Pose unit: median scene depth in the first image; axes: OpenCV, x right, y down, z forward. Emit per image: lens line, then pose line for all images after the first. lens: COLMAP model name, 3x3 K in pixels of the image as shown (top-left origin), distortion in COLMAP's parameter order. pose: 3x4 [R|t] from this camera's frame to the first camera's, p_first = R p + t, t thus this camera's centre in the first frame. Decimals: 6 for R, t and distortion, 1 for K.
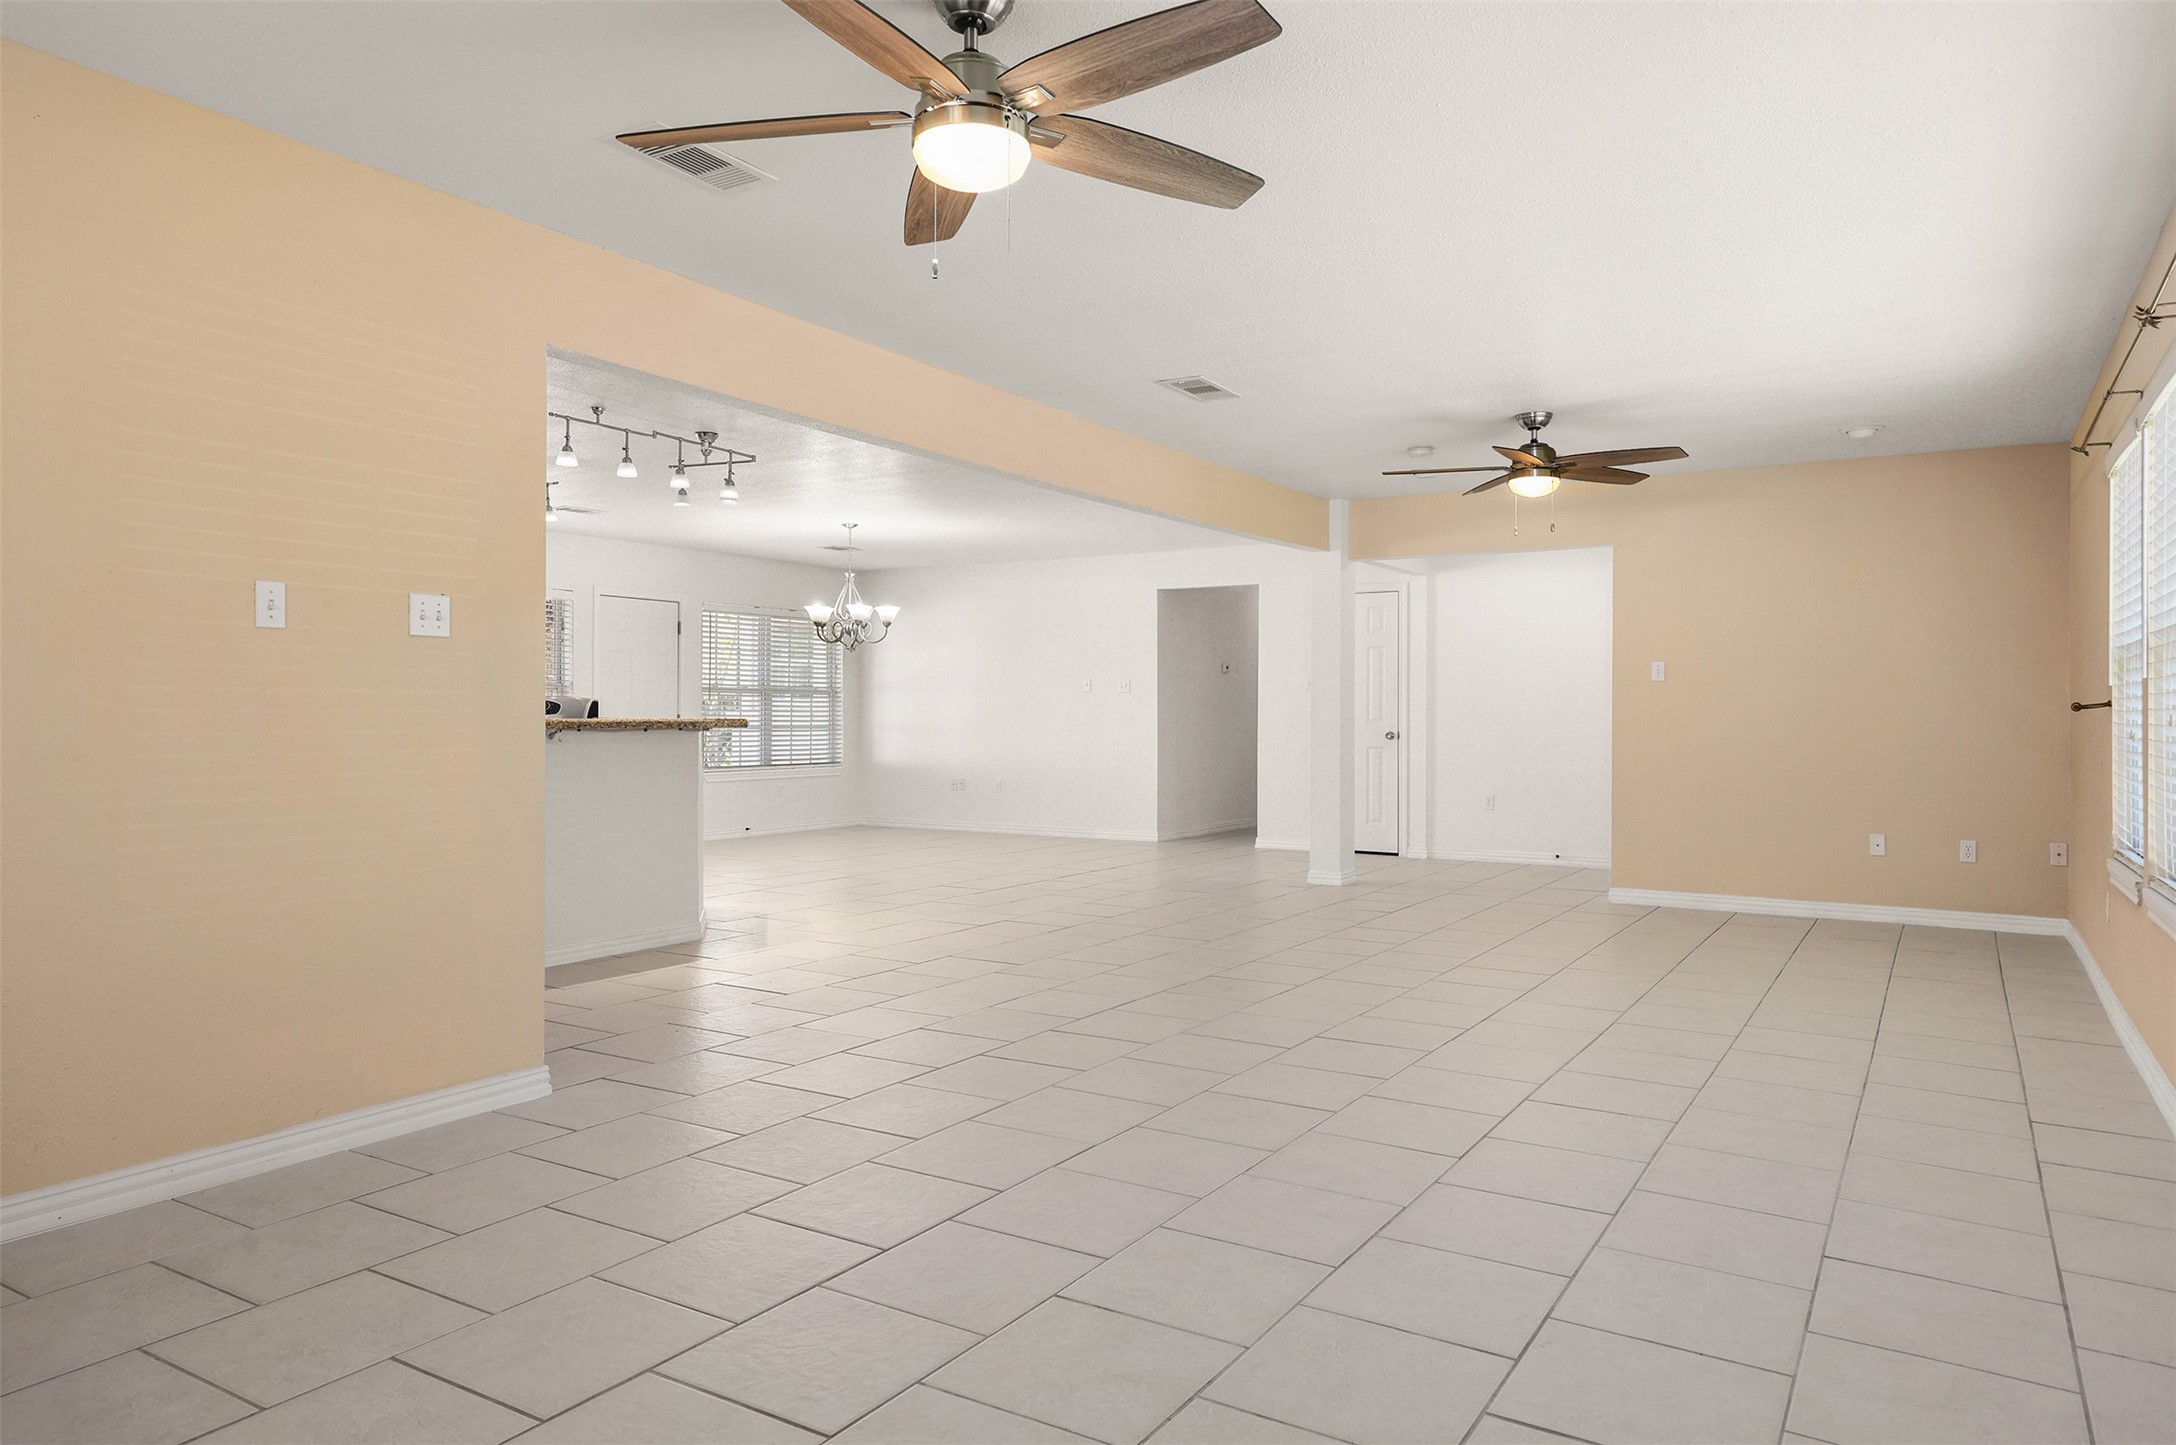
lens RADIAL K [[1429.3, 0, 1088.0], [0, 1429.3, 722.5], [0, 0, 1]] dist [0.008647, 0.001462]
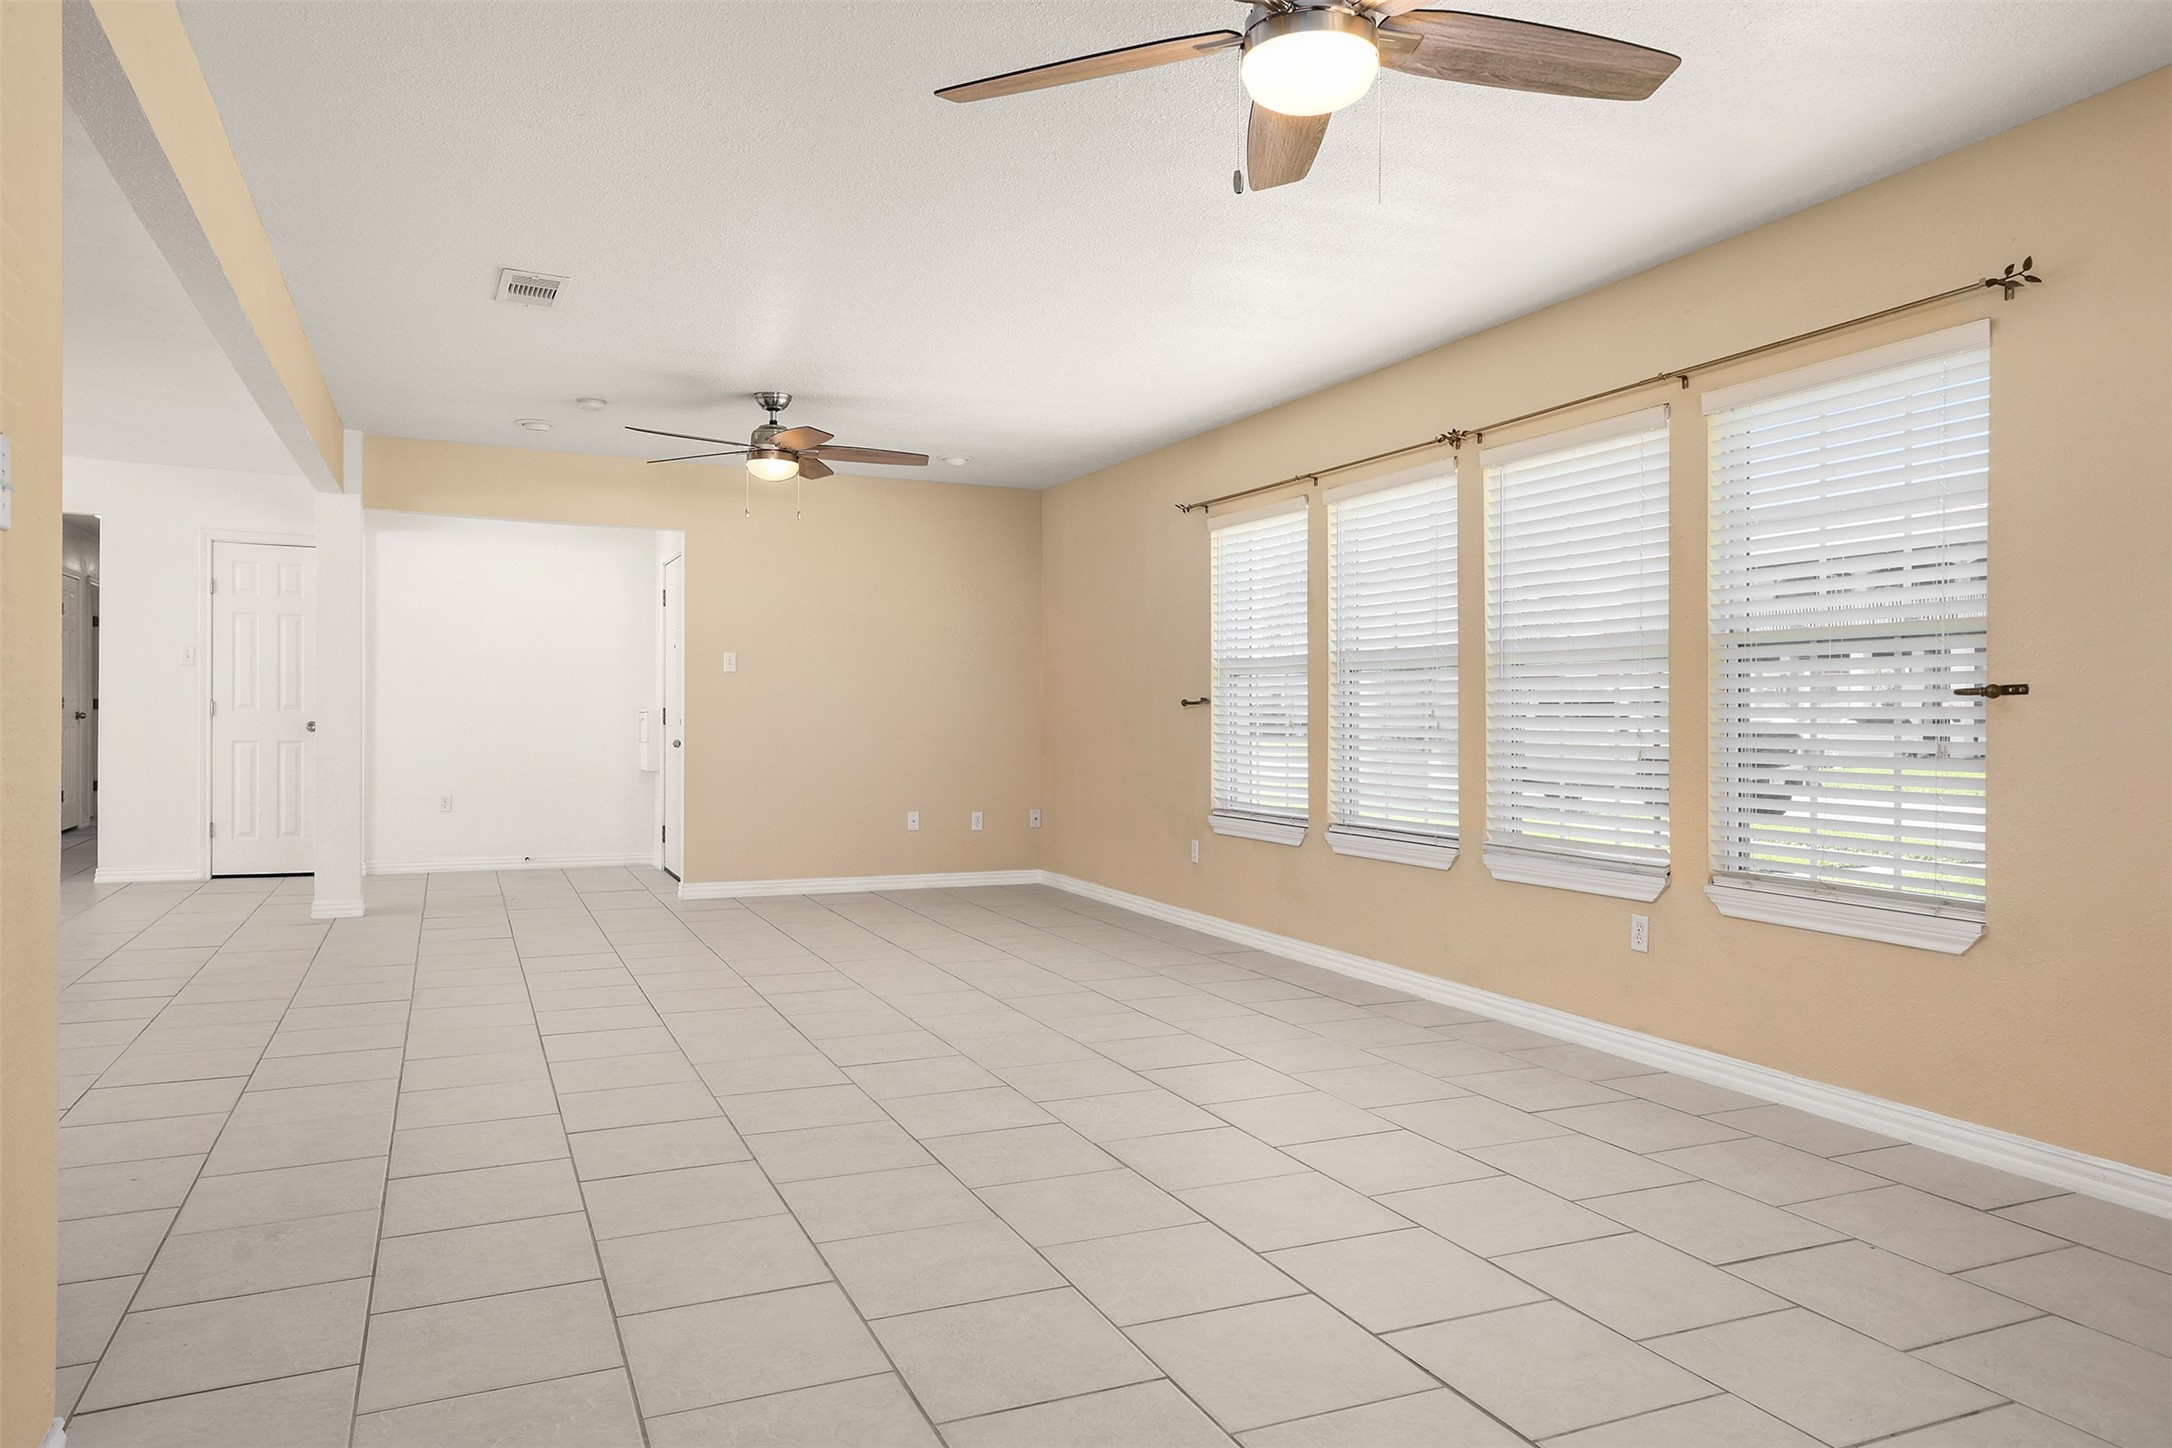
lens RADIAL K [[1474.0, 0, 1086.0], [0, 1474.0, 724.0], [0, 0, 1]] dist [0.045487, 0.000363]
pose [[0.548493, -0.005560, 0.836137, -0.383466], [-0.003793, 0.999951, 0.009137, -0.003329], [-0.836147, -0.008183, 0.548445, 0.259379]]
